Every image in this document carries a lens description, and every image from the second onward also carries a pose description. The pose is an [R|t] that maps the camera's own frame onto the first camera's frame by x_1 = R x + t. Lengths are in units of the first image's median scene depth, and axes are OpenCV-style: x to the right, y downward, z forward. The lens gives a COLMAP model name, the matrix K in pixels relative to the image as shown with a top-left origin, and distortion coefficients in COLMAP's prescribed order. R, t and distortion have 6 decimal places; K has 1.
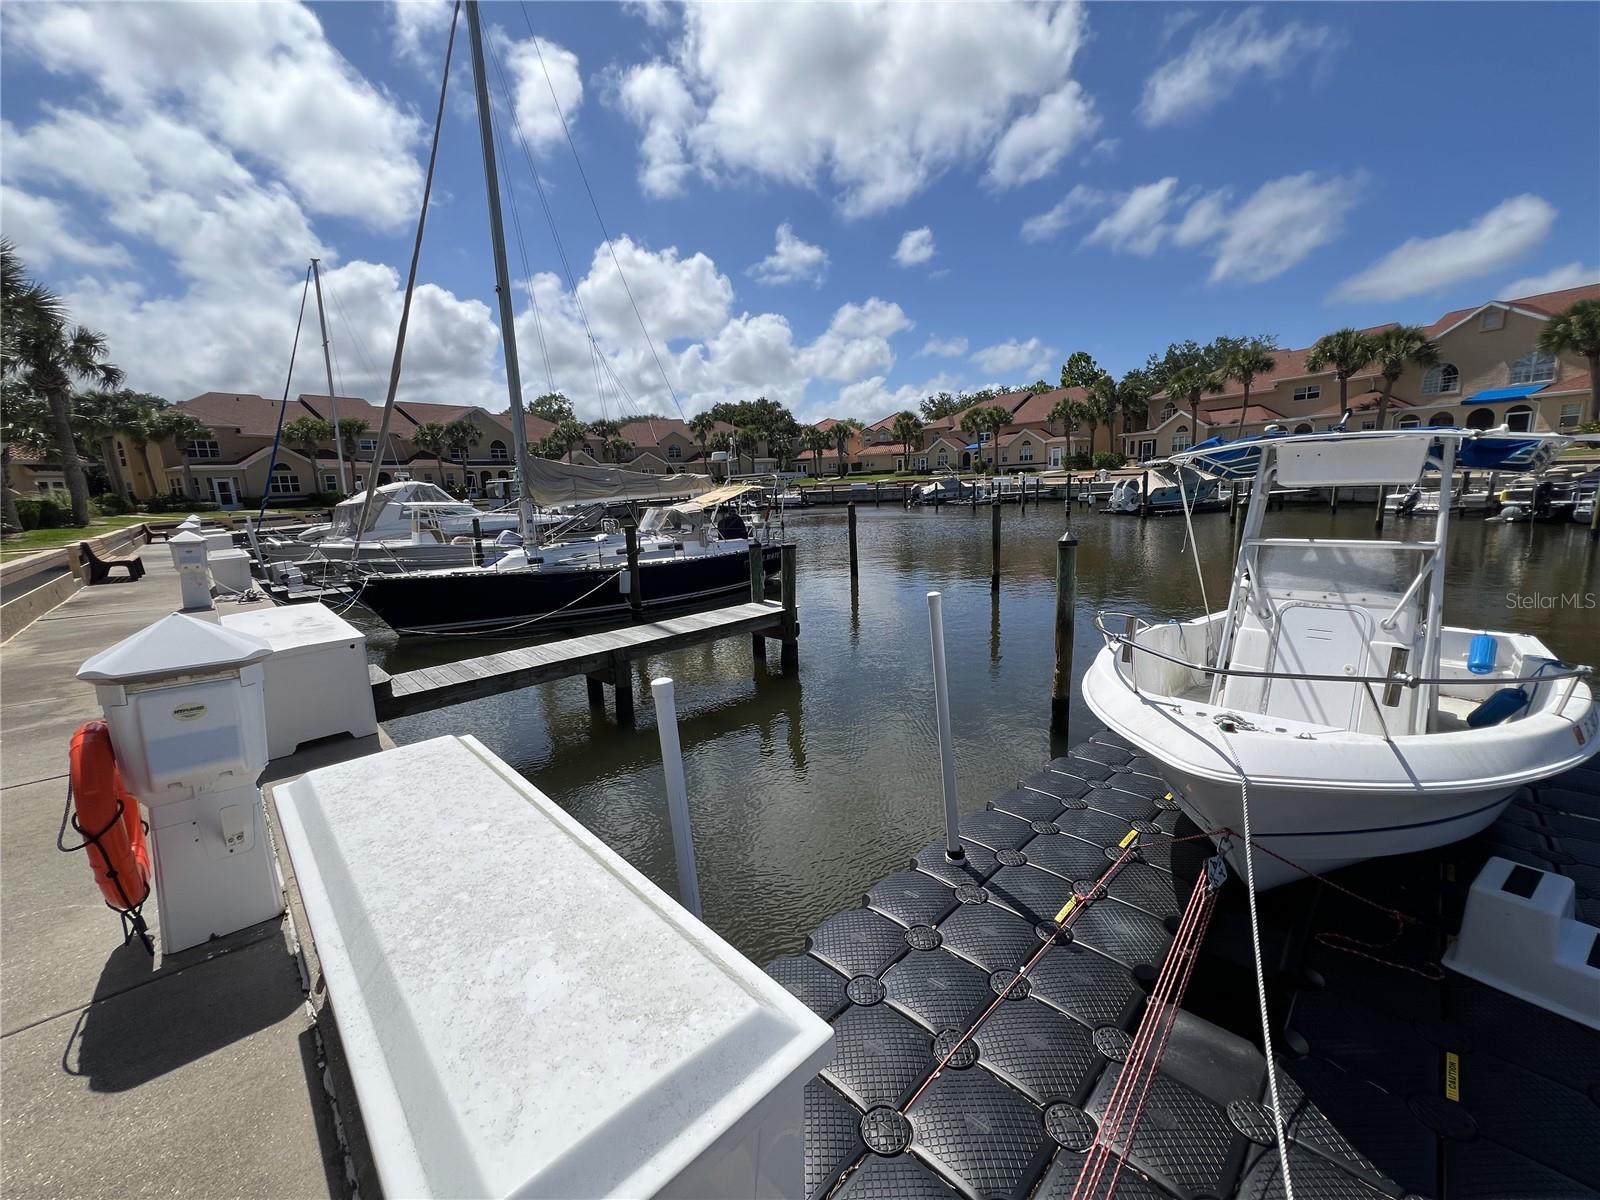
lens RADIAL K [[635.1, 0, 796.1], [0, 635.1, 598.3], [0, 0, 1]] dist [0.000648, 0.000645]
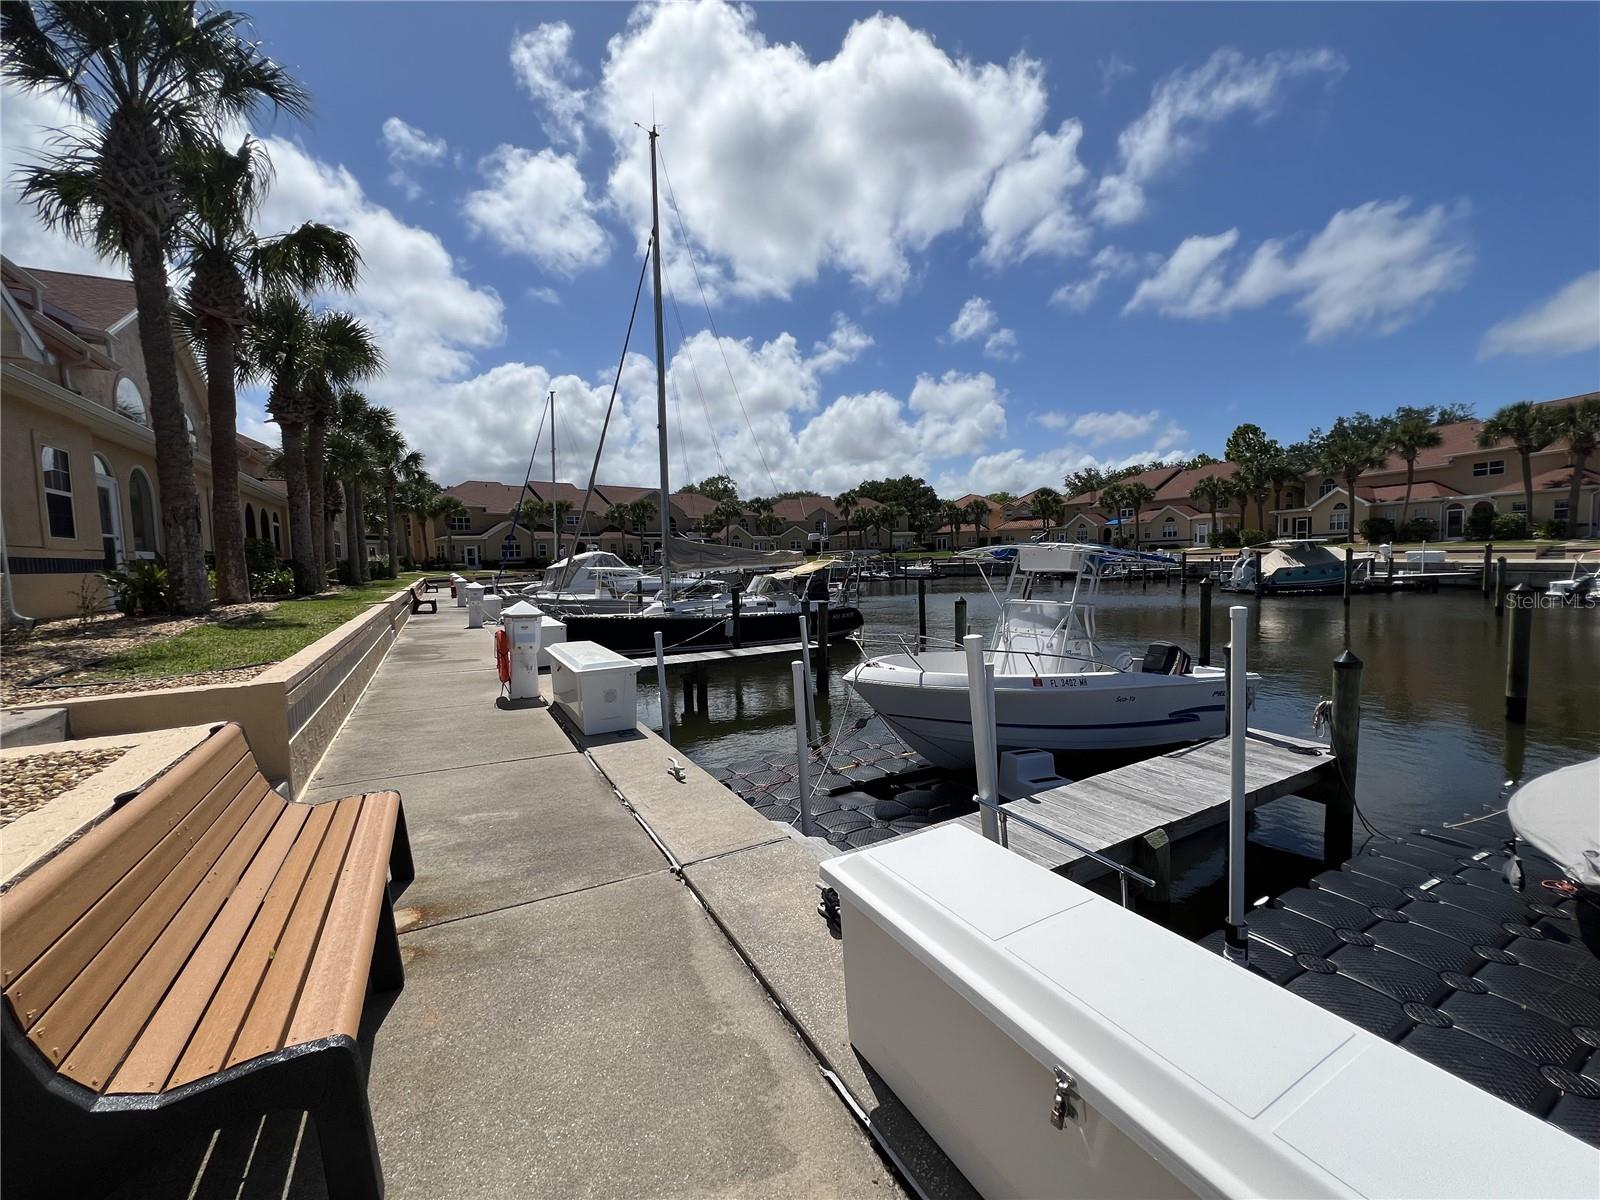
lens RADIAL K [[635.1, 0, 800.1], [0, 635.1, 601.7], [0, 0, 1]] dist [0.000648, 0.000645]
pose [[0.972051, 0.032961, -0.232446, 0.057962], [-0.056816, 0.993692, -0.096690, 0.012245], [0.227793, 0.107194, 0.967791, -0.088983]]
